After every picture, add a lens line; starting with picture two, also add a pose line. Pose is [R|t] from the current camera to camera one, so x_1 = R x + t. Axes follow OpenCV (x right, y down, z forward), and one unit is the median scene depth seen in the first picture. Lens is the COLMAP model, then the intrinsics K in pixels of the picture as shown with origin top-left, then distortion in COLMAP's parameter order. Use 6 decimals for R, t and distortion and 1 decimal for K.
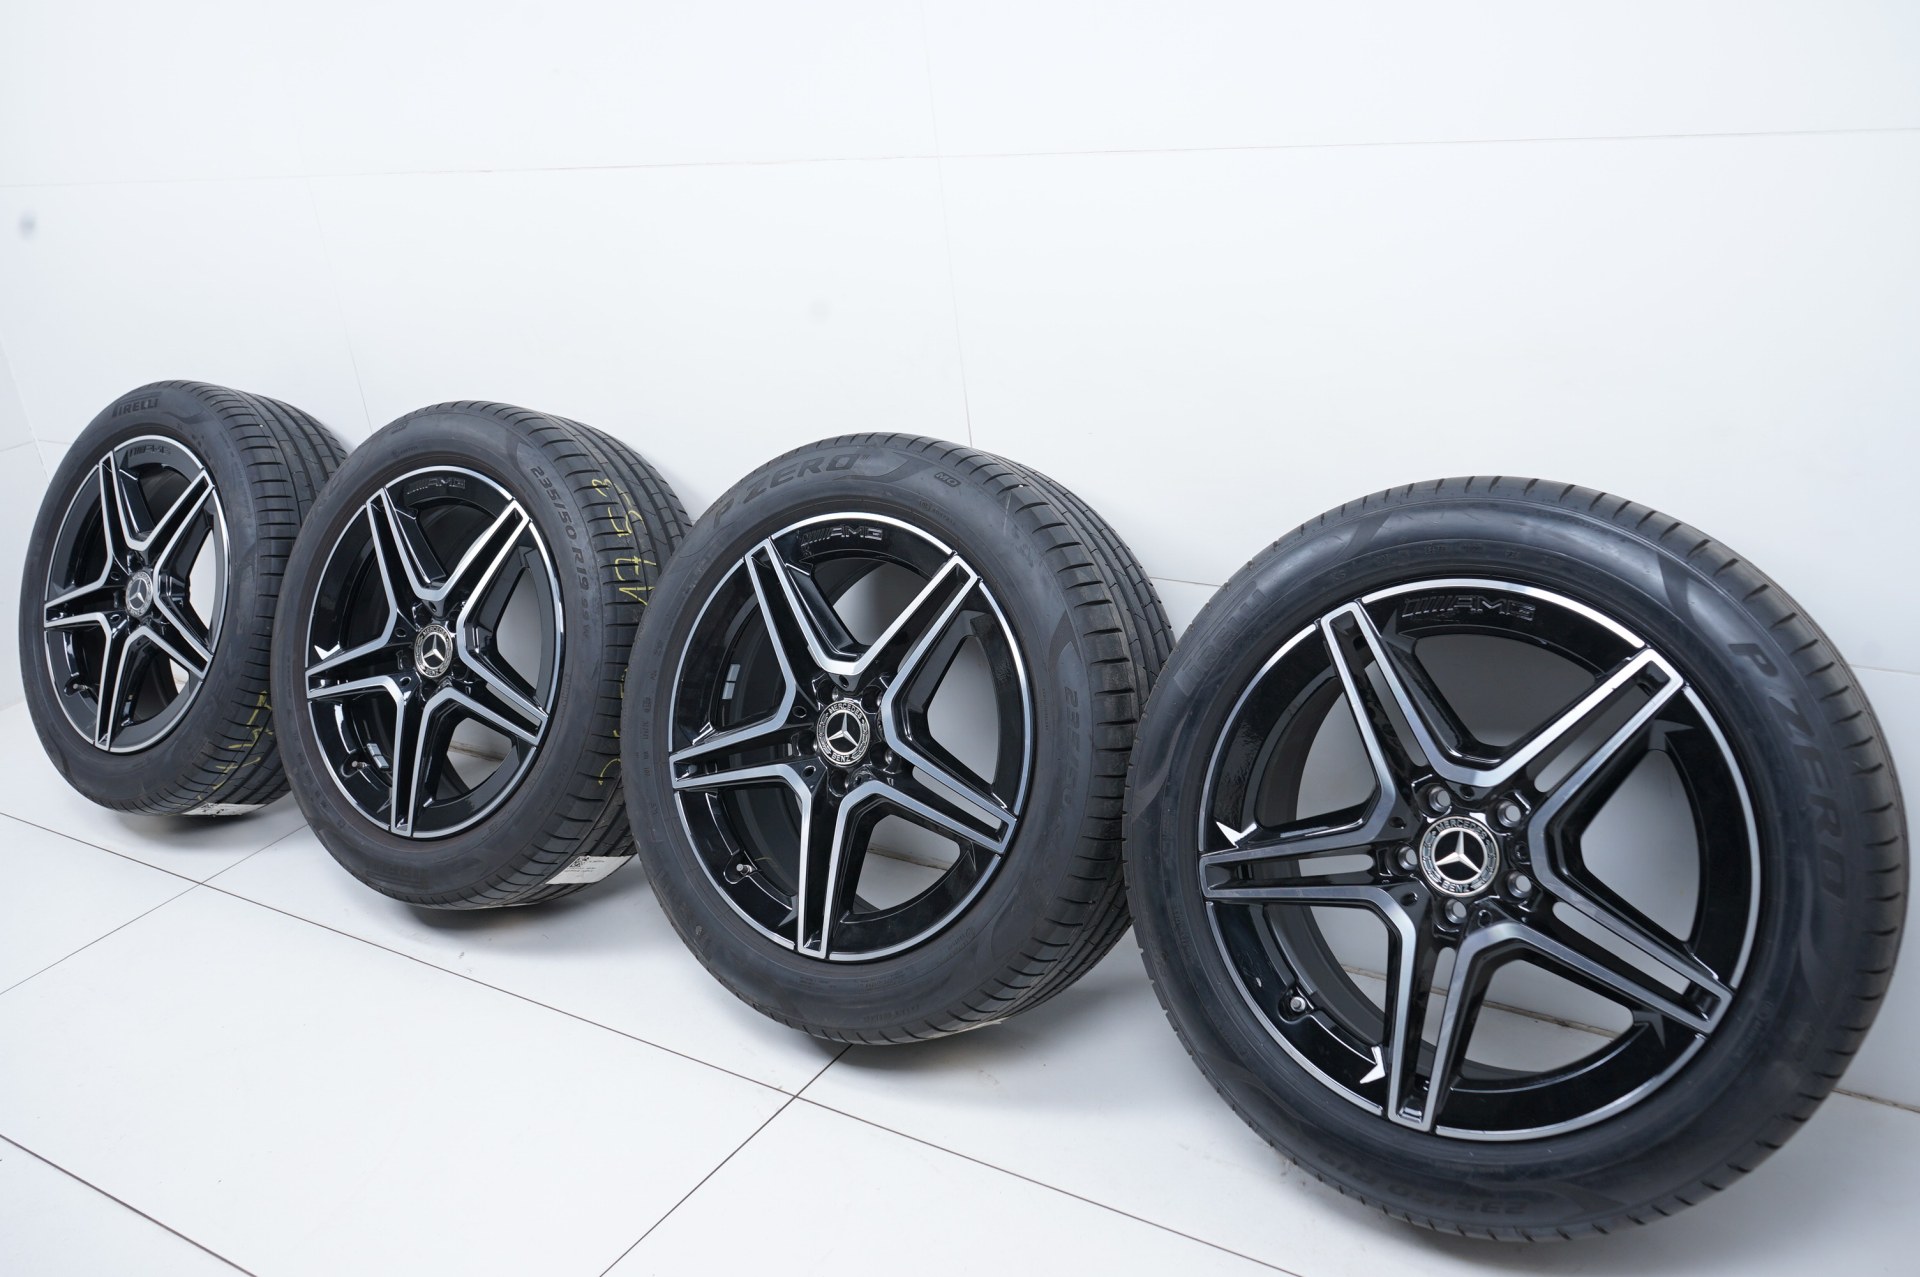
lens RADIAL K [[1700.6, 0, 952.5], [0, 1700.6, 666.7], [0, 0, 1]] dist [-0.001346, 0.034736]
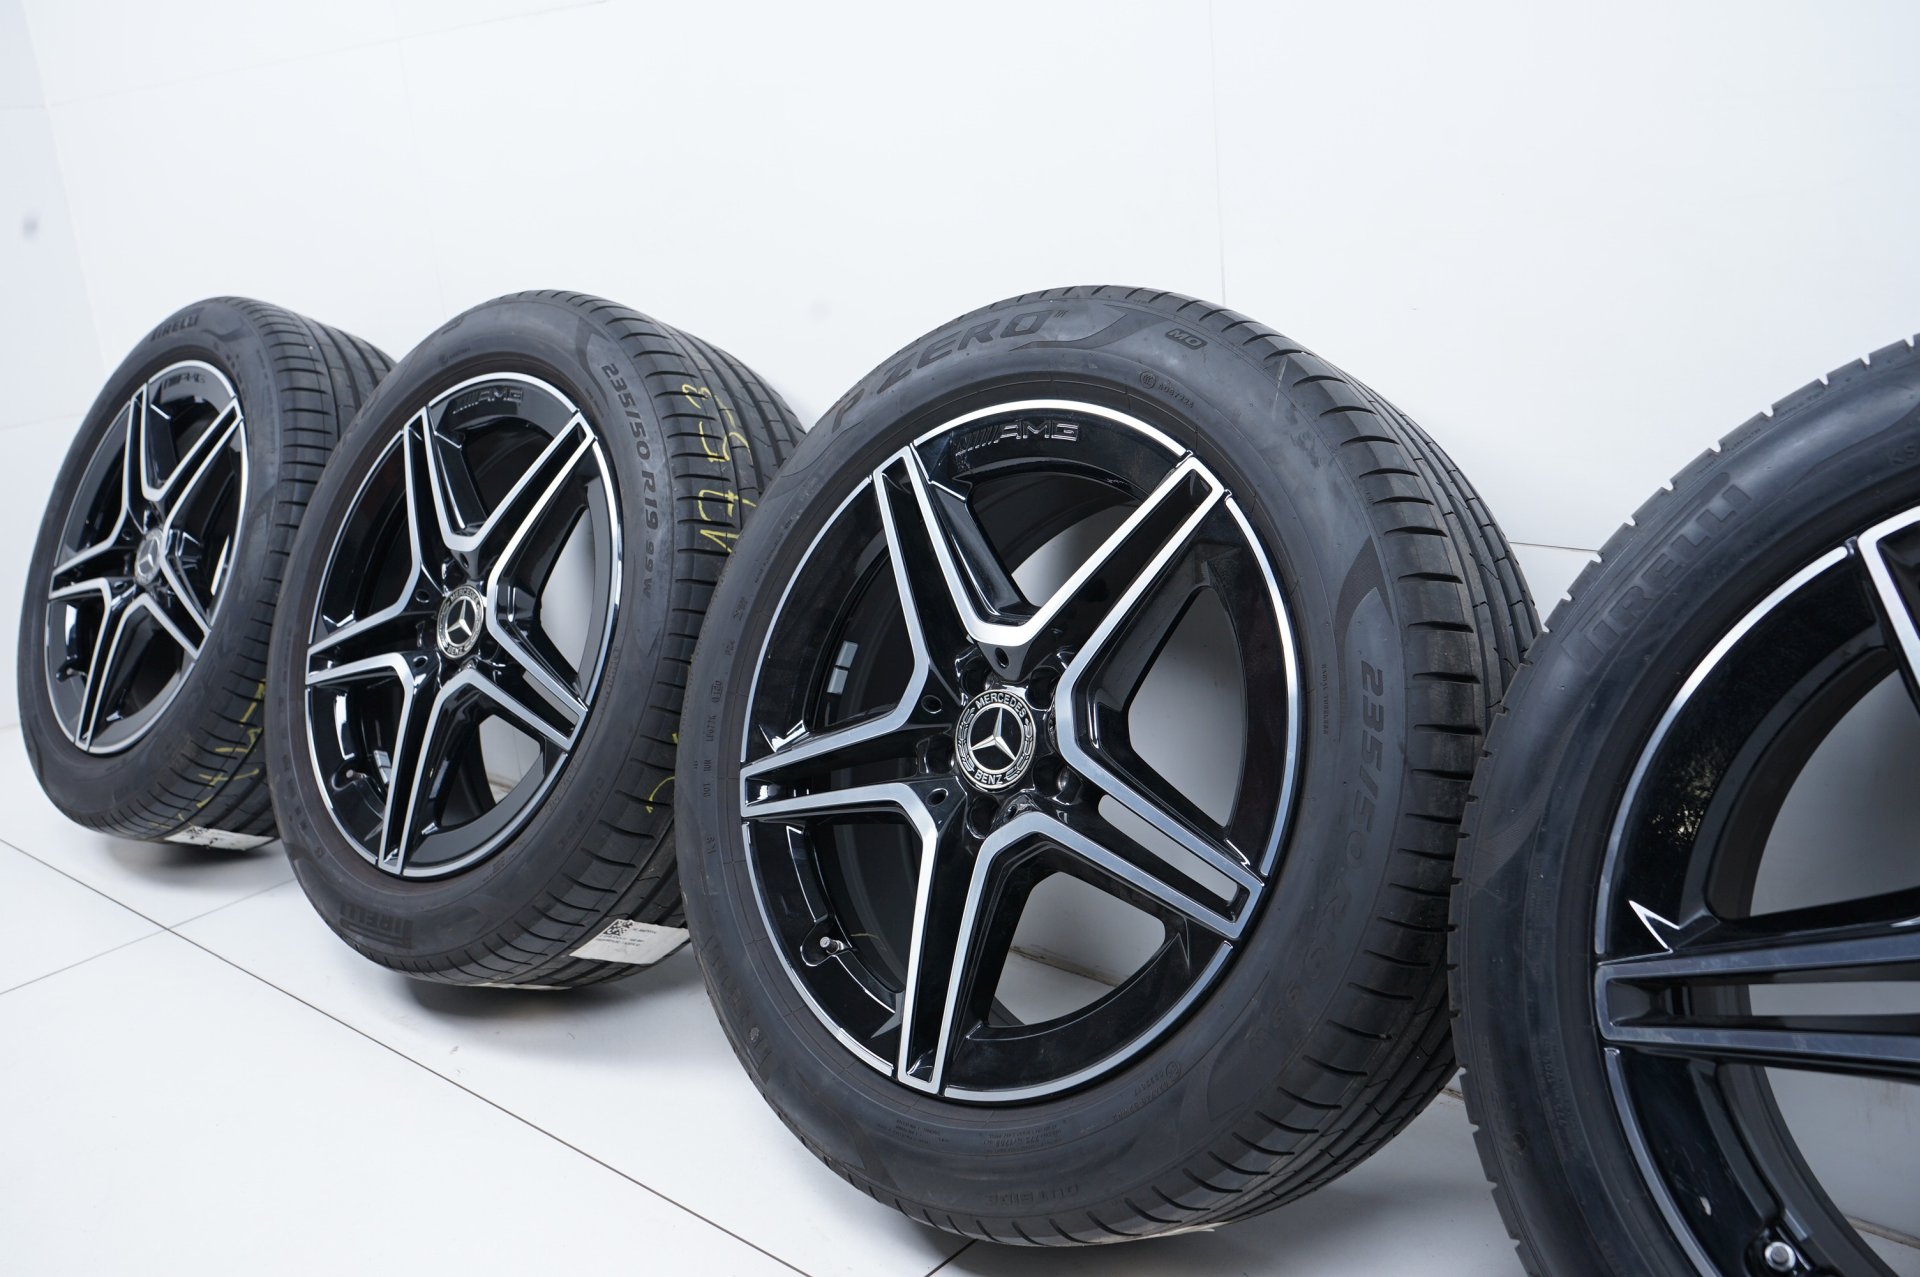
lens RADIAL K [[1762.7, 0, 954.3], [0, 1762.7, 666.7], [0, 0, 1]] dist [0.009410, 0.000000]
pose [[0.988521, 0.067156, -0.135338, 0.008224], [-0.079722, 0.992775, -0.089678, 0.071412], [0.128338, 0.099438, 0.986733, 0.336702]]
